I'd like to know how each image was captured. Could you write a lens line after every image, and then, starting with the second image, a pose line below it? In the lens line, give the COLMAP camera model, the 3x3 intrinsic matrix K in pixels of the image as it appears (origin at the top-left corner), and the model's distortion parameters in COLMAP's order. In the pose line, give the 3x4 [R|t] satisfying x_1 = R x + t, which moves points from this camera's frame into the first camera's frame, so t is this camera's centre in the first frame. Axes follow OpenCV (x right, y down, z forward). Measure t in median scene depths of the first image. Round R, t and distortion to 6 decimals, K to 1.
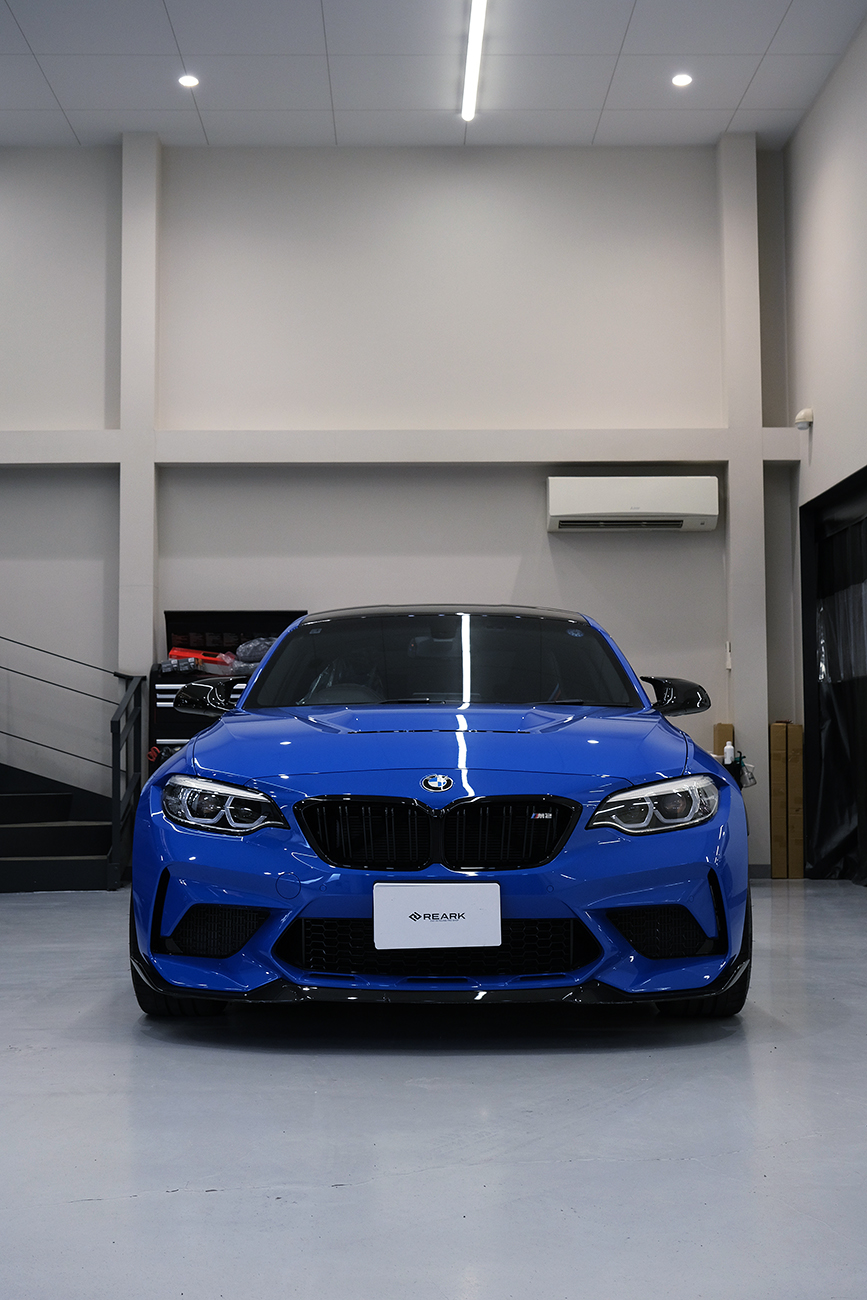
lens RADIAL K [[1673.5, 0, 433.5], [0, 1673.5, 650.0], [0, 0, 1]] dist [-0.004966, -0.002961]
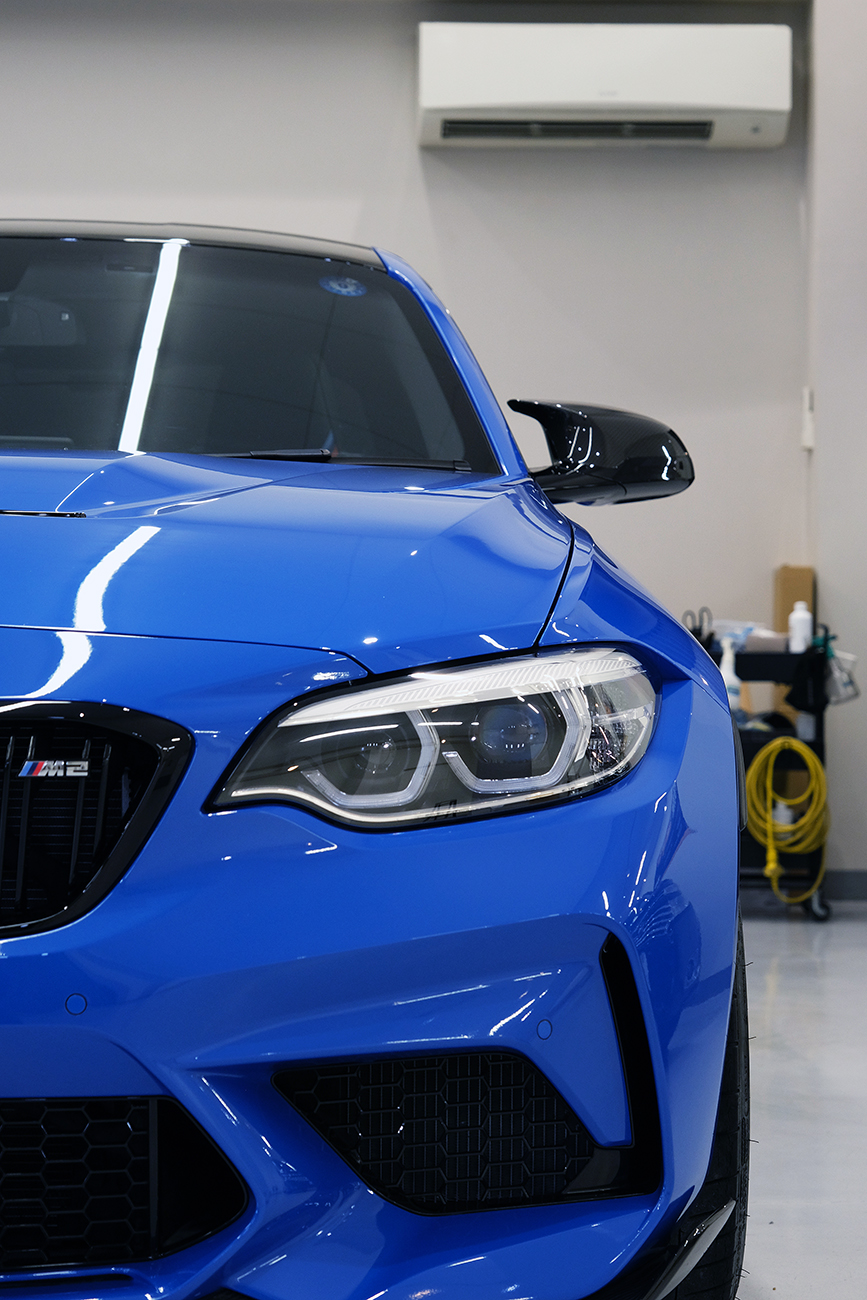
lens RADIAL K [[3162.0, 0, 433.5], [0, 3162.0, 650.0], [0, 0, 1]] dist [0.000667, 0.085920]
pose [[0.998992, 0.003768, 0.044740, 0.100231], [-0.006572, 0.998010, 0.062710, 0.036979], [-0.044415, -0.062941, 0.997028, 0.383573]]
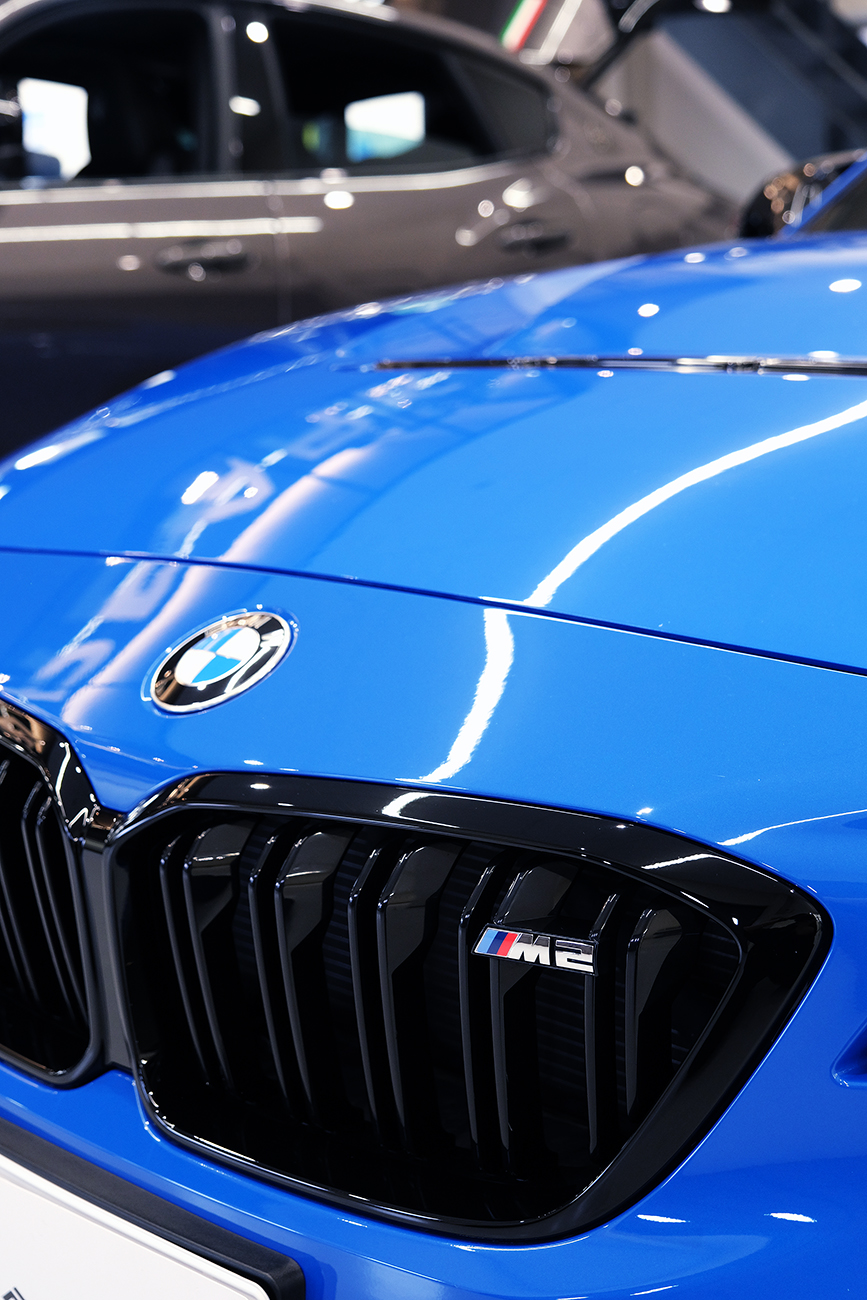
lens RADIAL K [[2093.6, 0, 433.5], [0, 2093.6, 650.0], [0, 0, 1]] dist [-0.012943, -0.024047]
pose [[0.719177, 0.100216, -0.687562, 0.174153], [0.063150, 0.976021, 0.208314, 0.028761], [0.691951, -0.193234, 0.695603, 0.798476]]
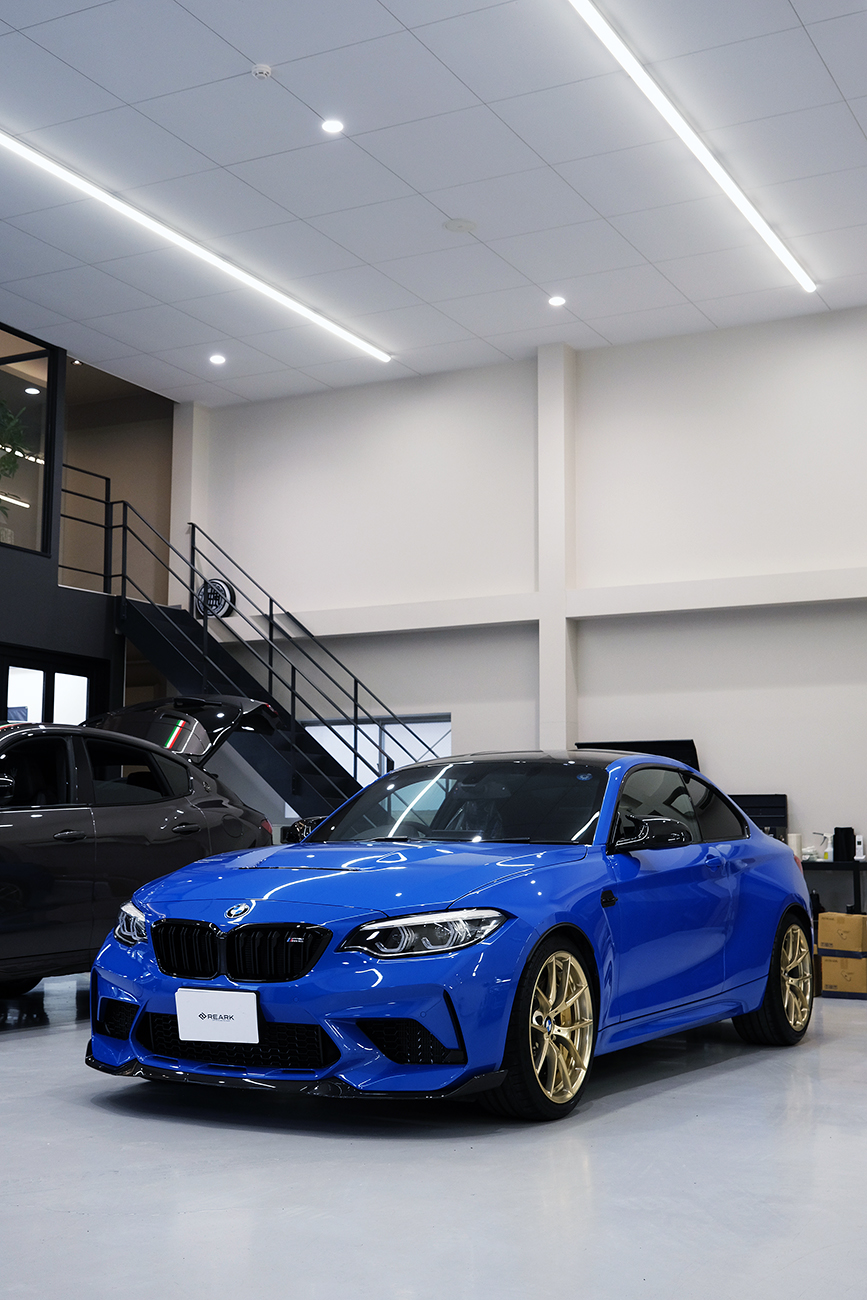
lens RADIAL K [[1500.4, 0, 433.2], [0, 1500.4, 680.3], [0, 0, 1]] dist [0.009322, 0.011004]
pose [[0.890618, -0.042576, -0.452755, 0.617552], [0.018877, 0.998211, -0.056736, -0.025887], [0.454361, 0.041983, 0.889828, 0.044009]]
